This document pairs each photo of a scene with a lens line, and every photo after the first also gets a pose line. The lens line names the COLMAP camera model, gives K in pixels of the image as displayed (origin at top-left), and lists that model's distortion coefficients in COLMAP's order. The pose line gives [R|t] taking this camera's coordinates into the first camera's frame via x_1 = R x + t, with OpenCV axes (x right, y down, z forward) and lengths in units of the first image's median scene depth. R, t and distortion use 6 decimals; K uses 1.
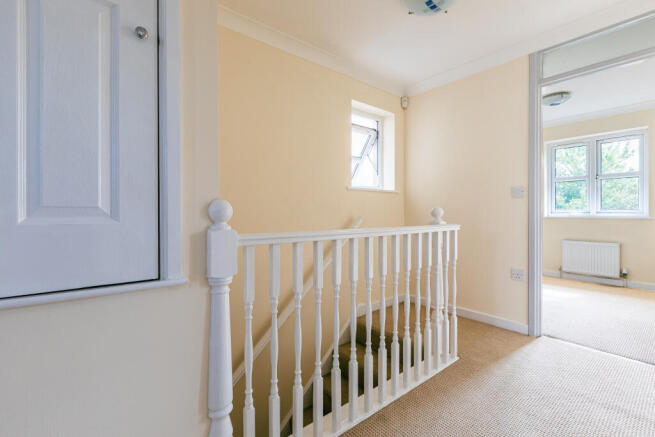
lens RADIAL K [[292.0, 0, 327.5], [0, 292.0, 218.5], [0, 0, 1]] dist [0.000981, -0.000155]
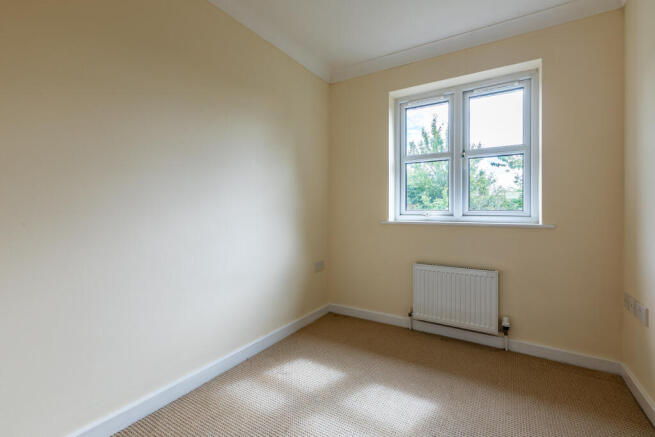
lens RADIAL K [[292.0, 0, 327.5], [0, 292.0, 218.5], [0, 0, 1]] dist [0.000981, -0.000155]
pose [[0.943968, -0.005659, 0.329989, 0.463690], [0.004761, 0.999982, 0.003530, -0.016228], [-0.330003, -0.001761, 0.943978, 0.528103]]
